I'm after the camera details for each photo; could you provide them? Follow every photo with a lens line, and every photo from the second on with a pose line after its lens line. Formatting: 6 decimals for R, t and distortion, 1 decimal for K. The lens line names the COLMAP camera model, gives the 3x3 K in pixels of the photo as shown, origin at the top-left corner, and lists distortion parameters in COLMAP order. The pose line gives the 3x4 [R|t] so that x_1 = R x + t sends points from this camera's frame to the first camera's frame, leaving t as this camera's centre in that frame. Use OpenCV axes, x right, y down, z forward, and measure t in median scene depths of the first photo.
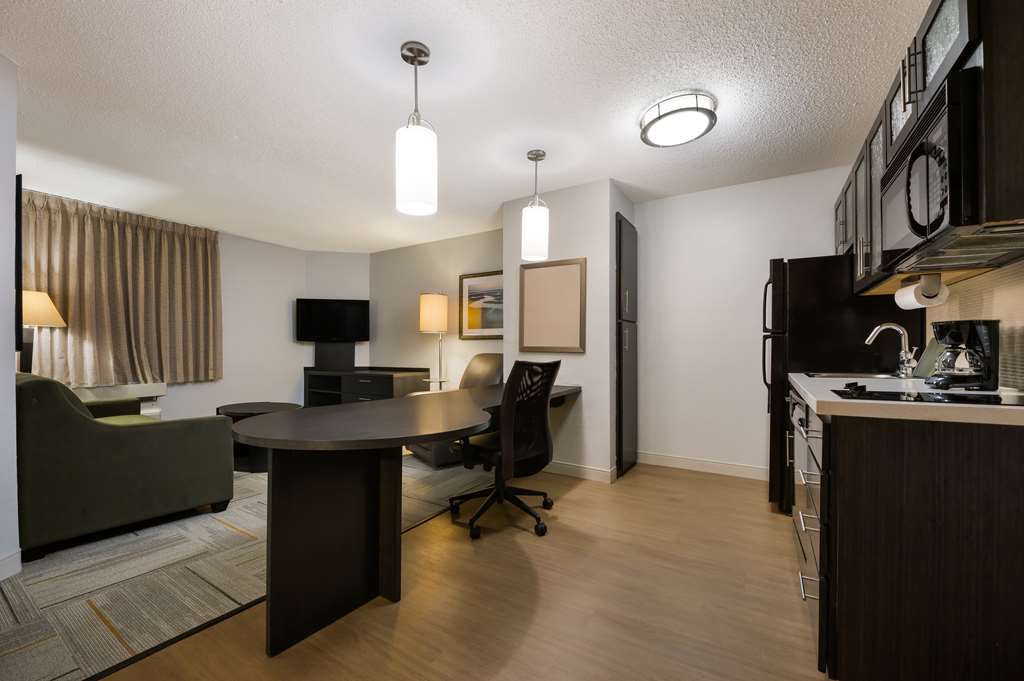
lens RADIAL K [[409.0, 0, 506.6], [0, 409.0, 349.9], [0, 0, 1]] dist [-0.003571, -0.000156]
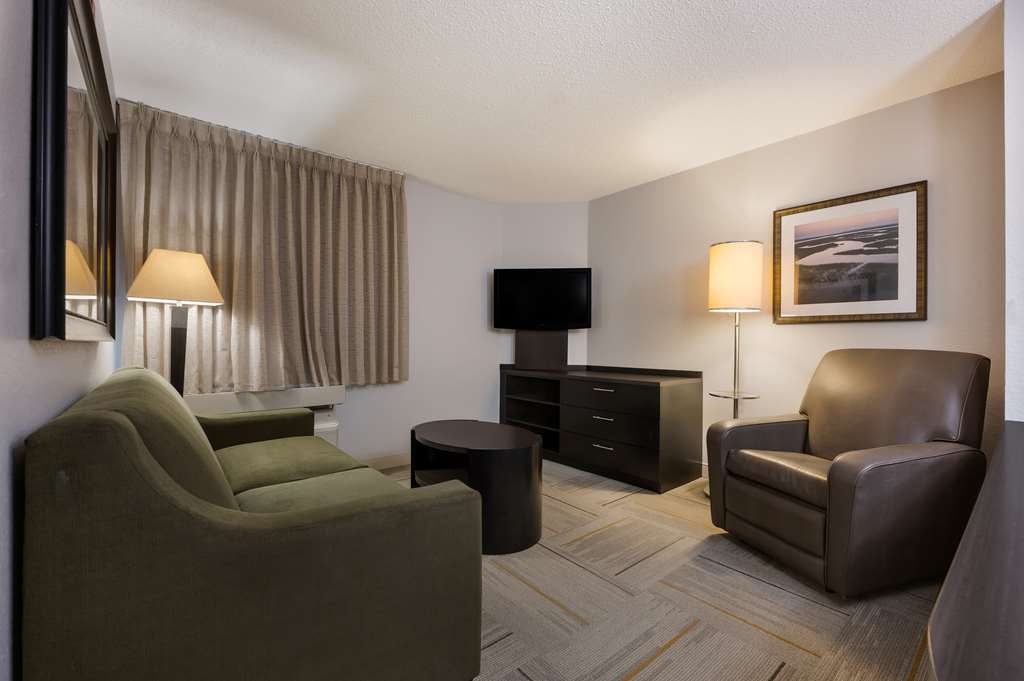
lens RADIAL K [[435.0, 0, 511.9], [0, 435.0, 340.5], [0, 0, 1]] dist [0.001407, -0.000154]
pose [[0.951020, 0.004996, -0.309089, -0.309820], [-0.006128, 0.999978, -0.002689, 0.001918], [0.309069, 0.004452, 0.951029, 0.353073]]
